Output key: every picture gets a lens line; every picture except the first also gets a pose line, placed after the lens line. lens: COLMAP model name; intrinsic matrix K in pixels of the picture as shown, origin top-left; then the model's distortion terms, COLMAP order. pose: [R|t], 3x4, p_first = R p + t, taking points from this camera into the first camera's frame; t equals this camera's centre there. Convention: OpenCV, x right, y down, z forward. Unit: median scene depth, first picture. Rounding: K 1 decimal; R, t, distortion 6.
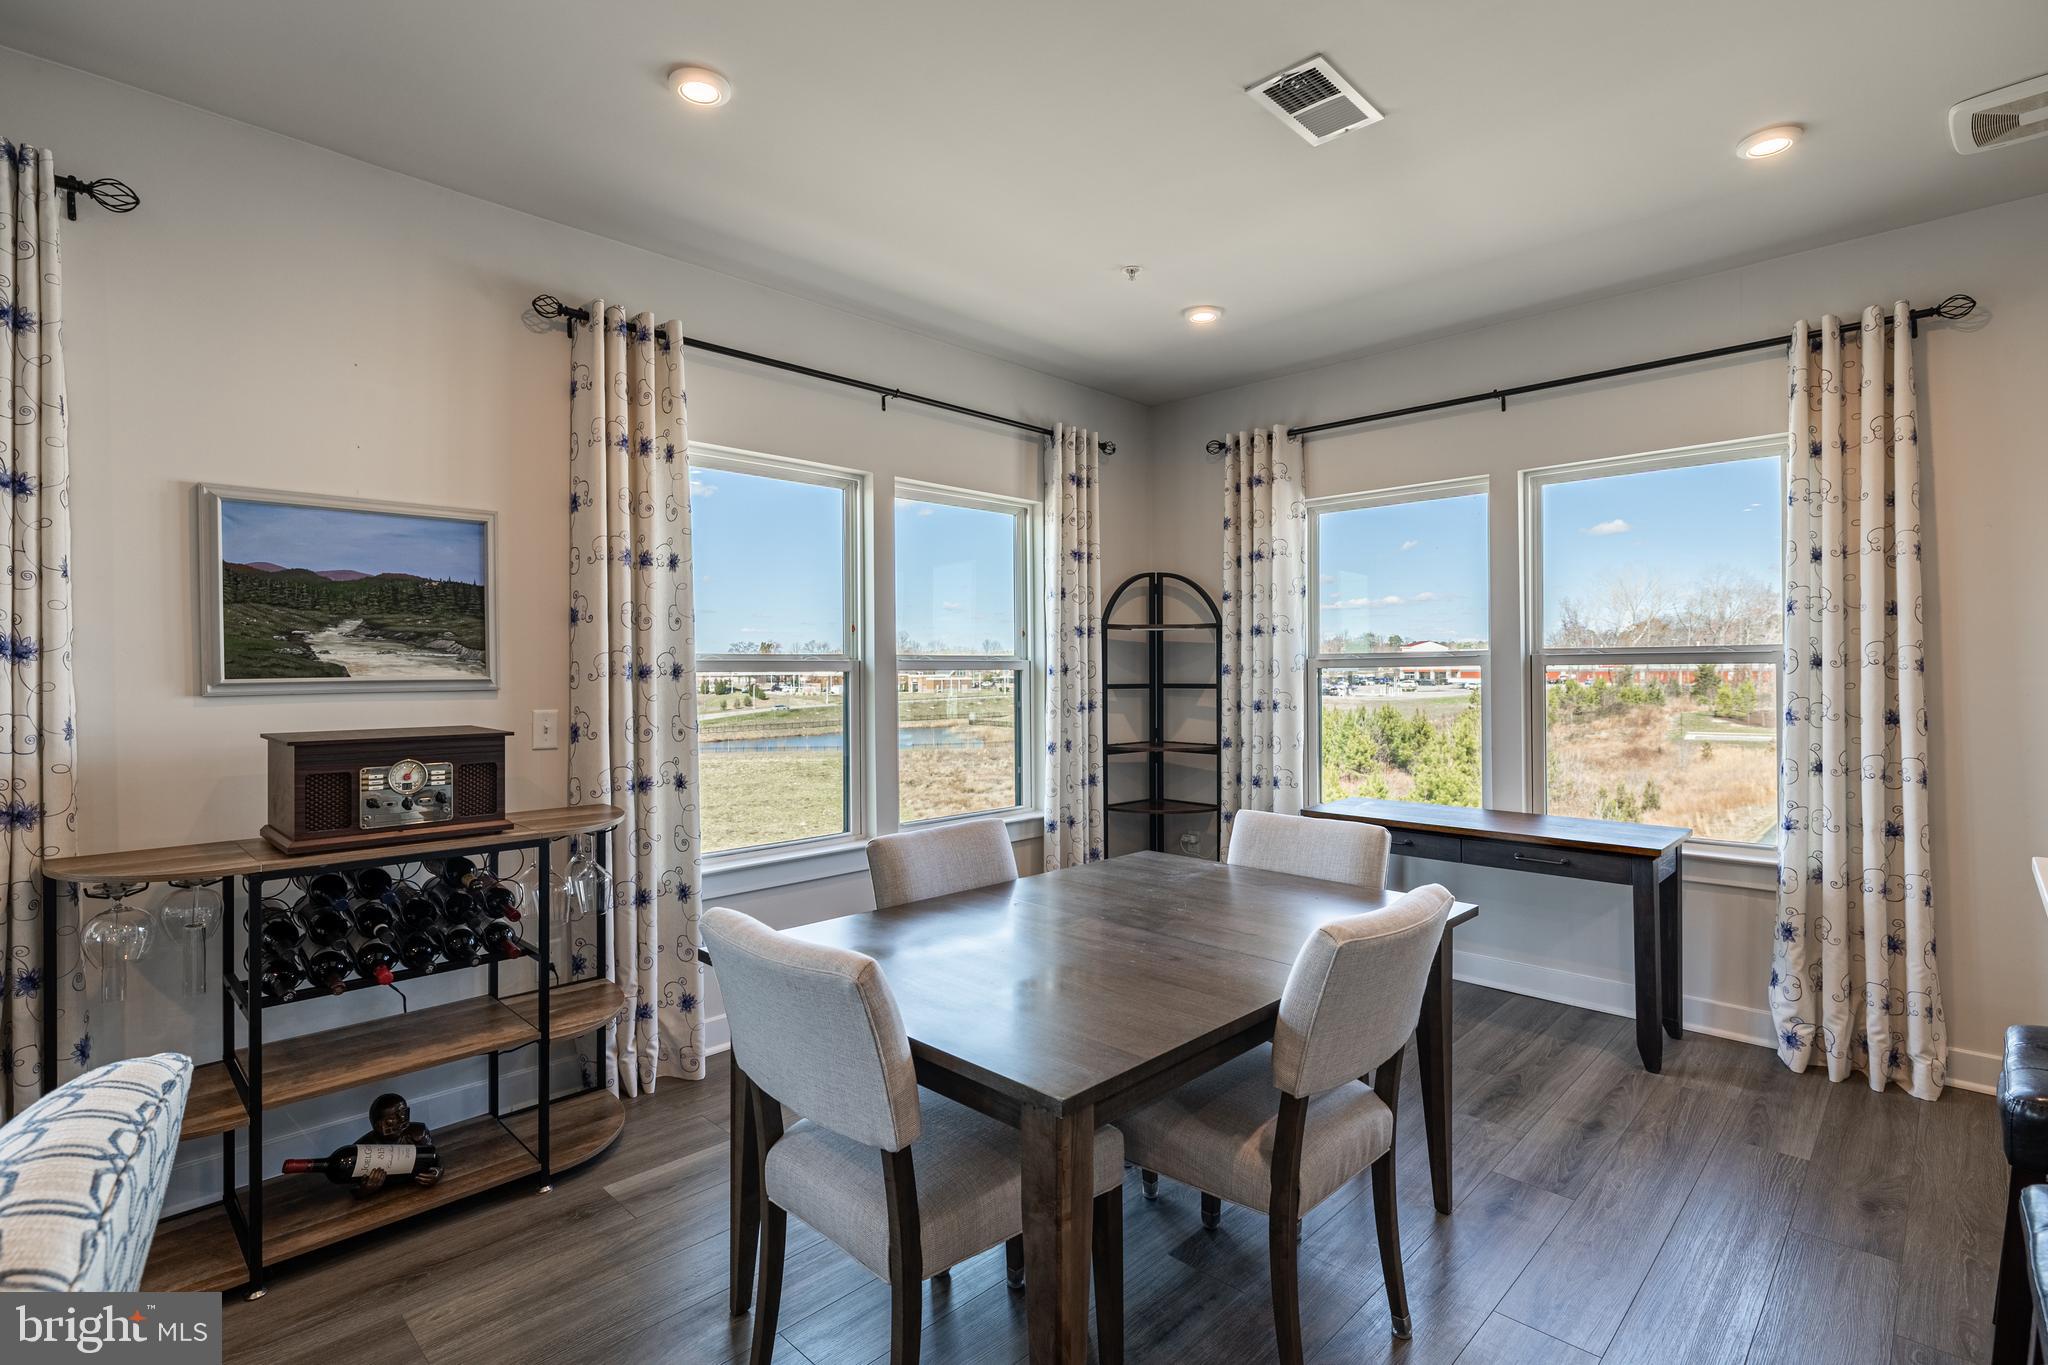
lens RADIAL K [[976.9, 0, 1023.2], [0, 976.9, 669.2], [0, 0, 1]] dist [-0.003400, 0.001204]
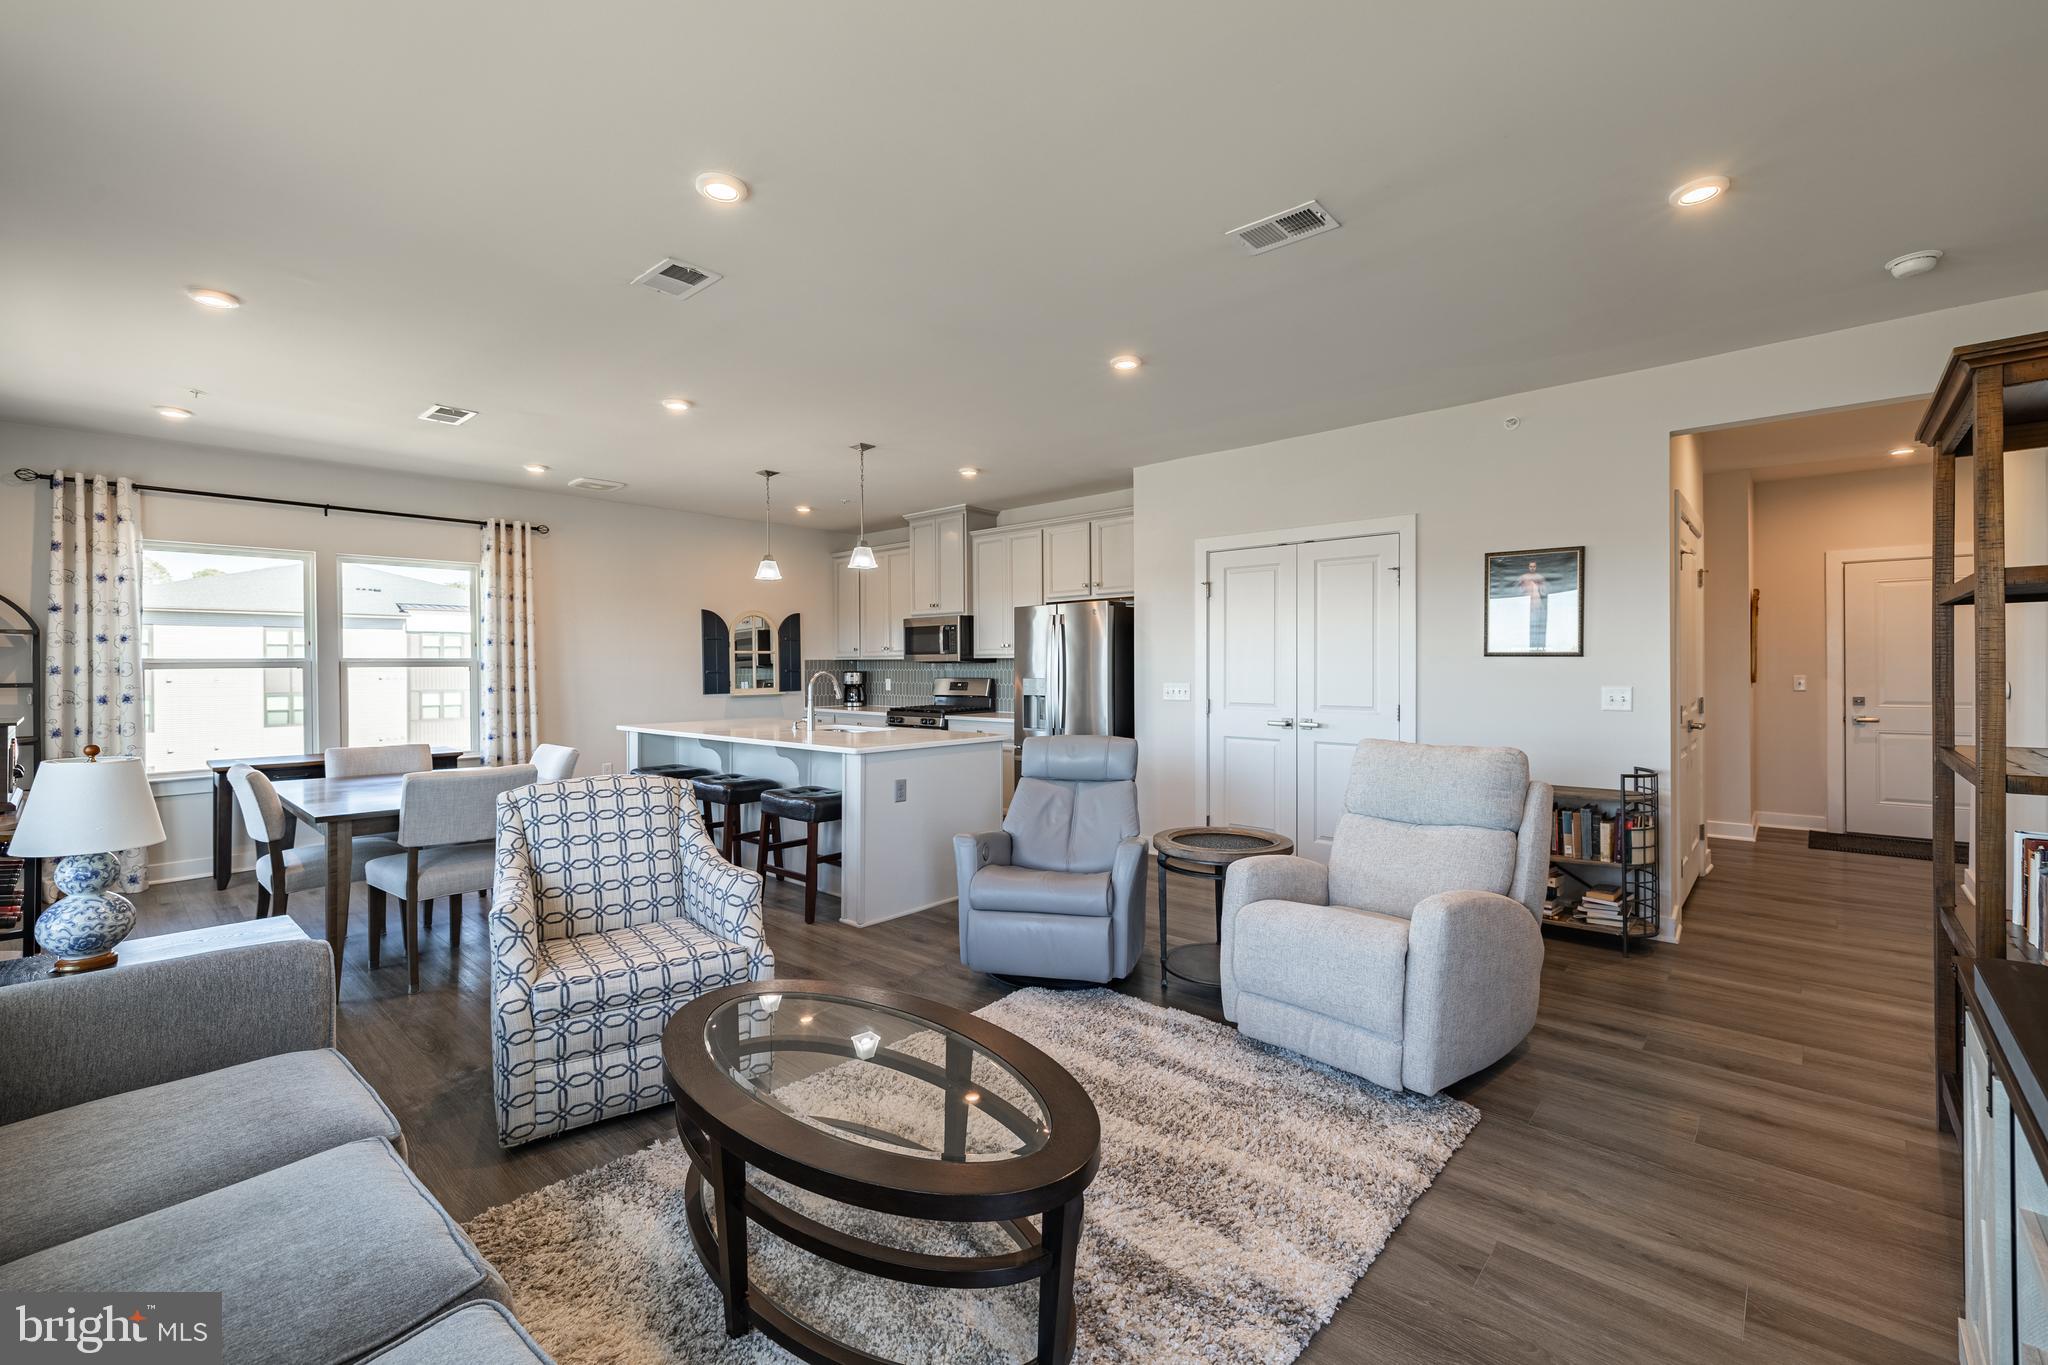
lens RADIAL K [[857.0, 0, 1022.8], [0, 857.0, 667.1], [0, 0, 1]] dist [0.002227, -0.000006]
pose [[-0.031344, 0.003862, 0.999501, -1.285783], [0.004232, 0.999984, -0.003731, 0.007694], [-0.999500, 0.004113, -0.031360, -0.189839]]
